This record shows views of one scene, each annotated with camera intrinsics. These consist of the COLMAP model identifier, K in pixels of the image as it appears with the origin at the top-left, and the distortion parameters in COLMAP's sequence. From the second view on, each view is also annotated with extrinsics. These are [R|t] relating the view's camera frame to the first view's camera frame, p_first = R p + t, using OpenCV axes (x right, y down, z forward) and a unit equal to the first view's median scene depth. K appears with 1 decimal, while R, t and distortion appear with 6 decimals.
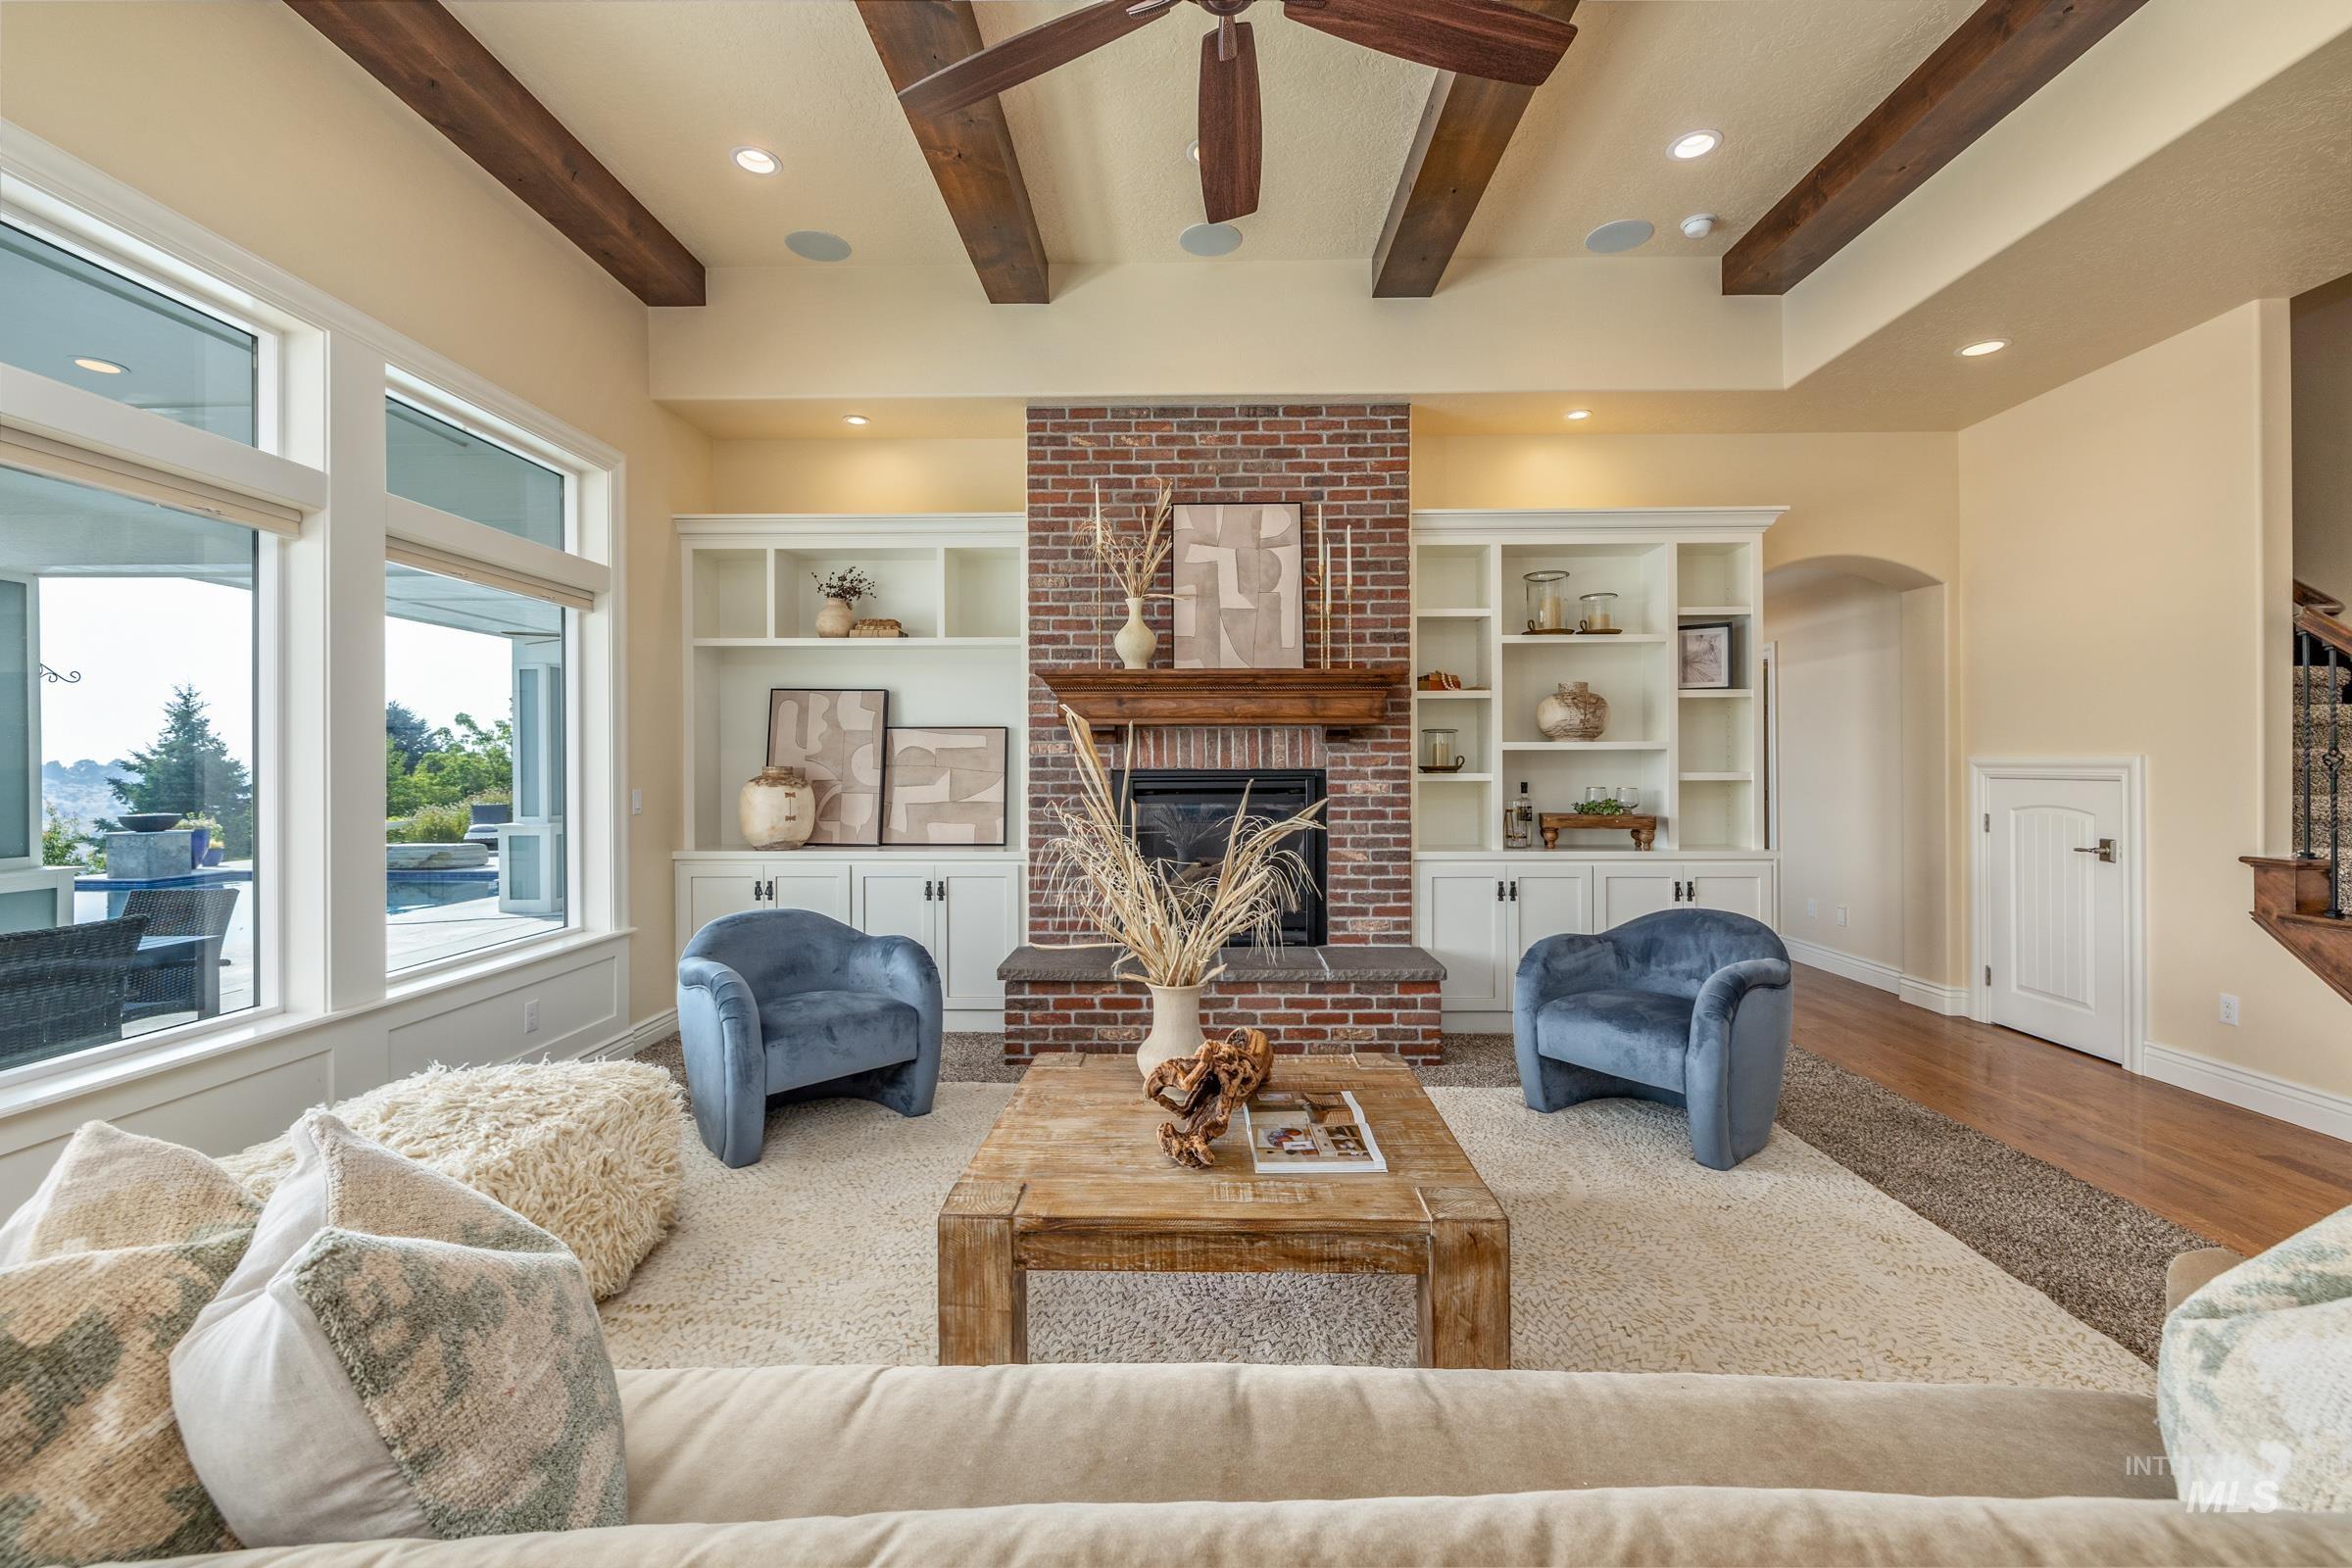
lens RADIAL K [[980.0, 0, 1172.7], [0, 980.0, 774.0], [0, 0, 1]] dist [-0.001832, 0.000403]
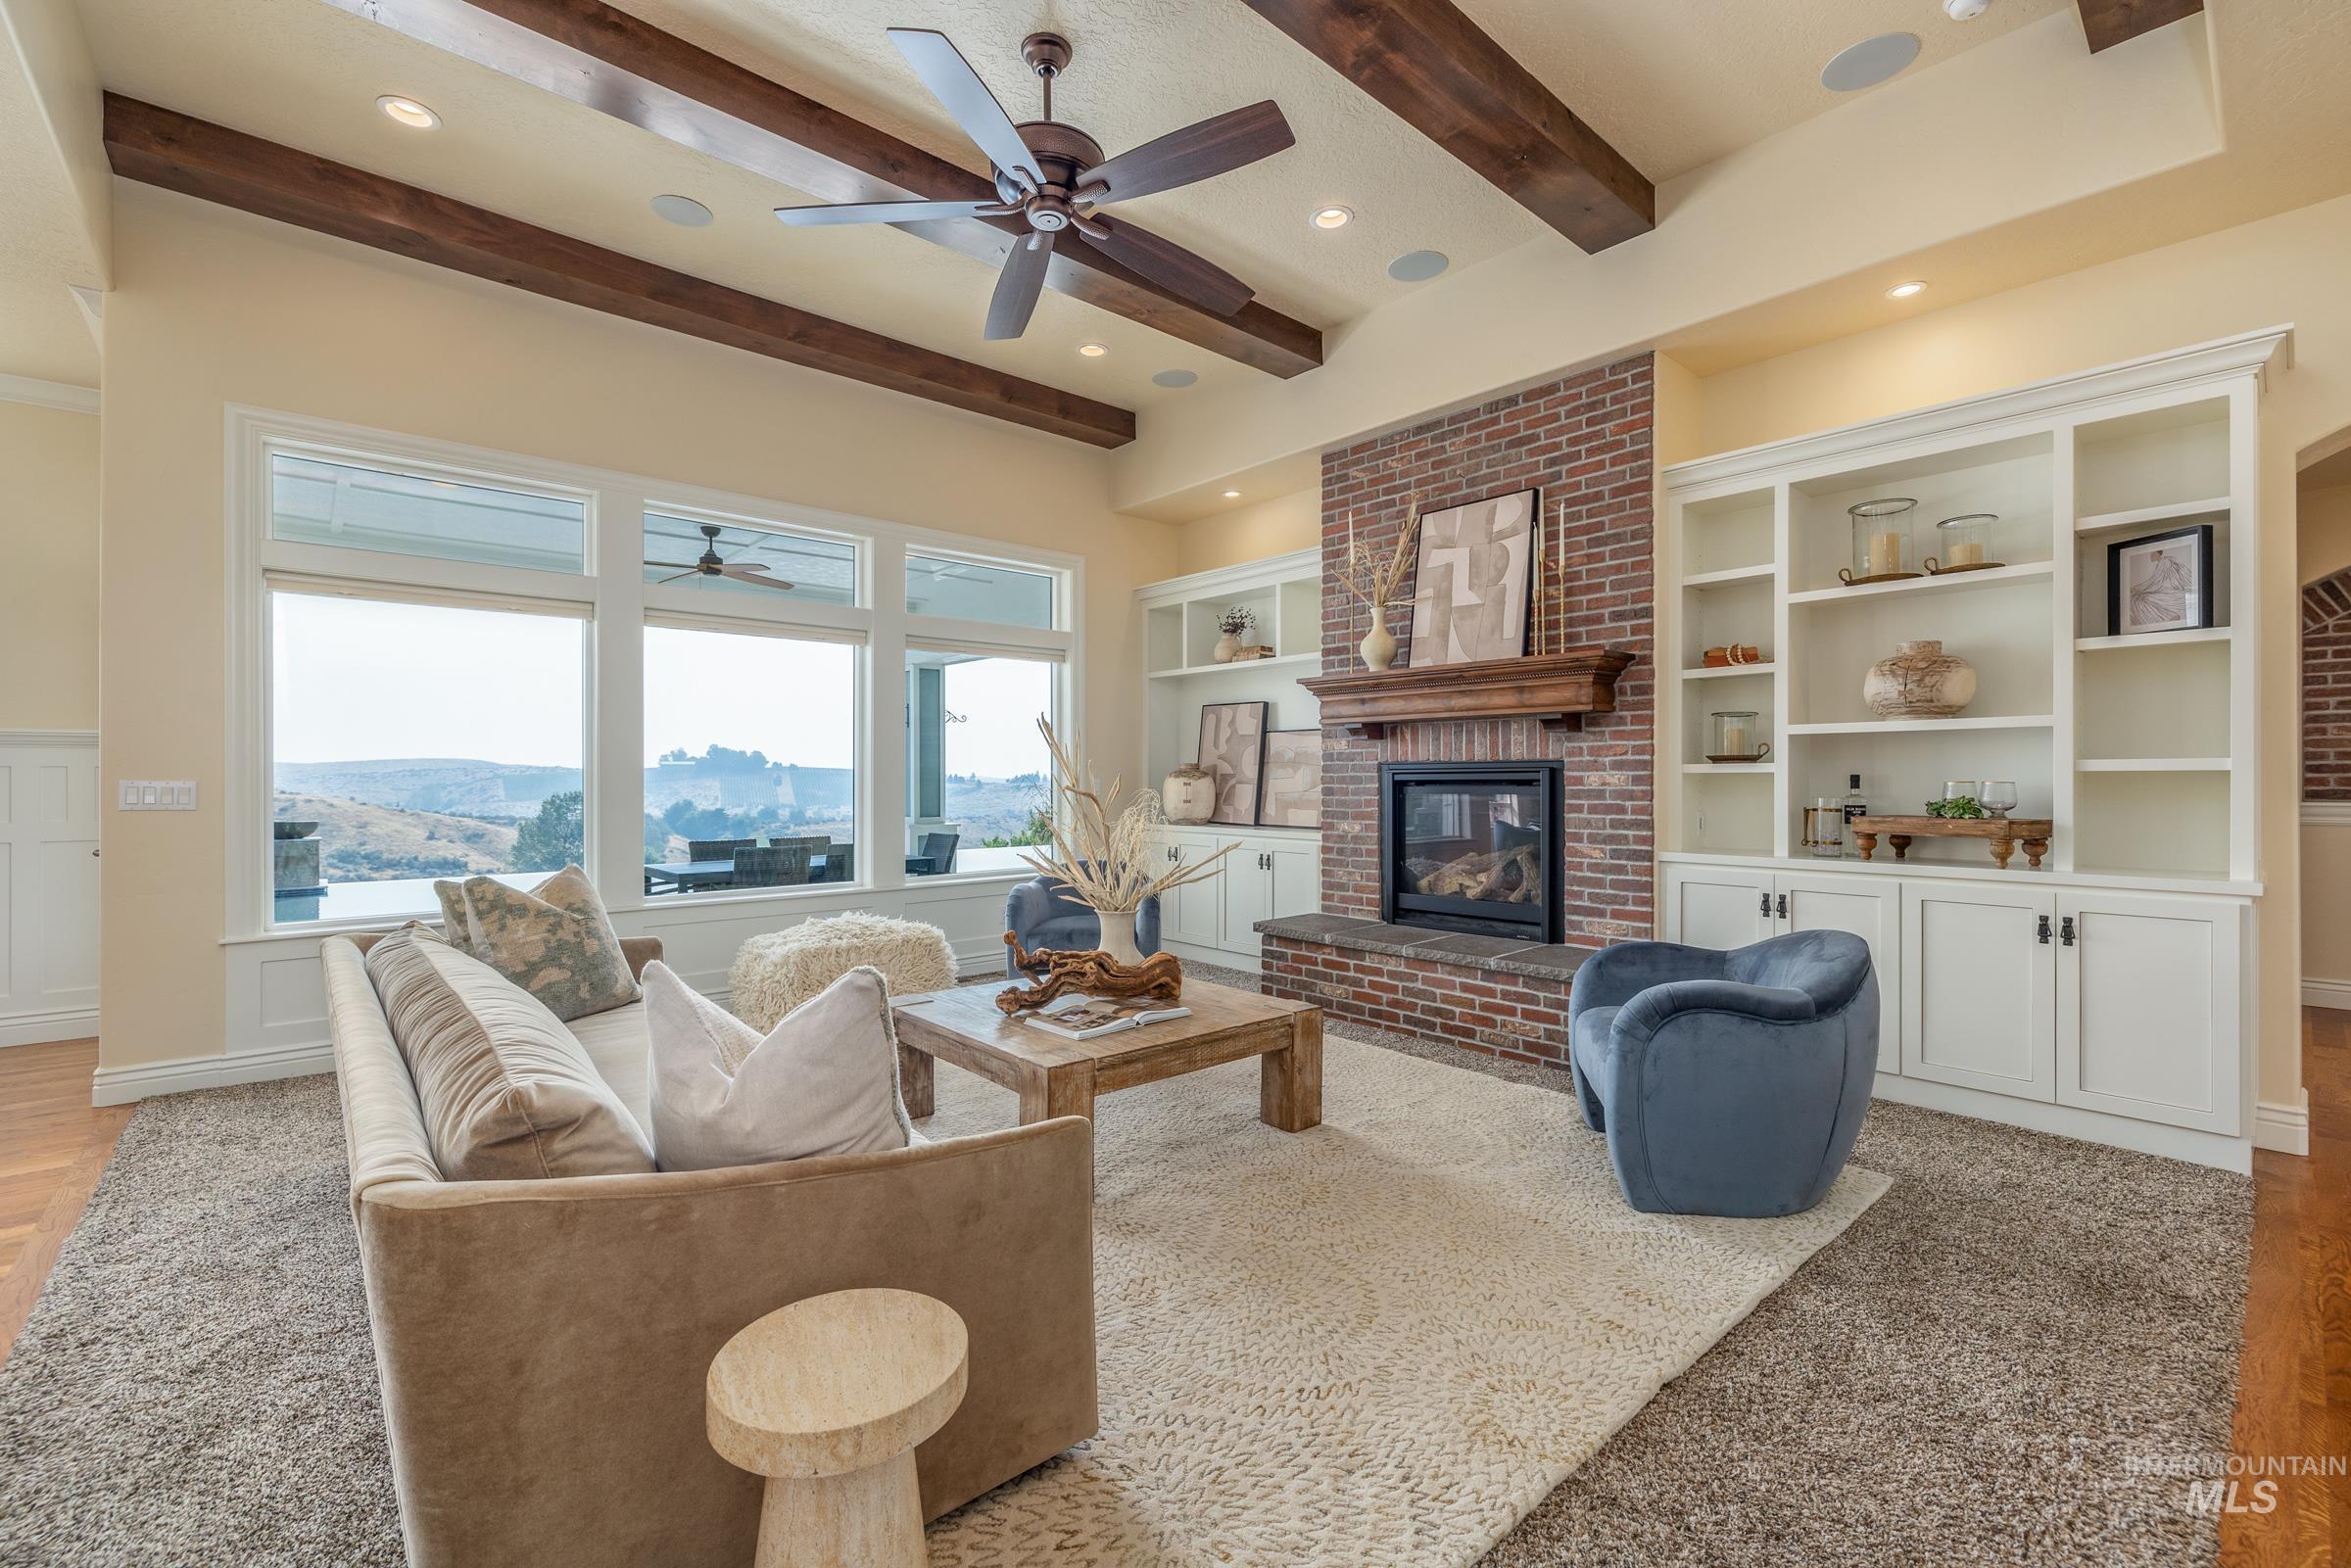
lens RADIAL K [[979.5, 0, 1160.0], [0, 979.5, 782.4], [0, 0, 1]] dist [-0.001832, 0.000403]
pose [[0.677751, 0.005326, -0.735272, 0.594535], [-0.003118, 0.999986, 0.004370, 0.013885], [0.735285, -0.000670, 0.677758, 0.061954]]
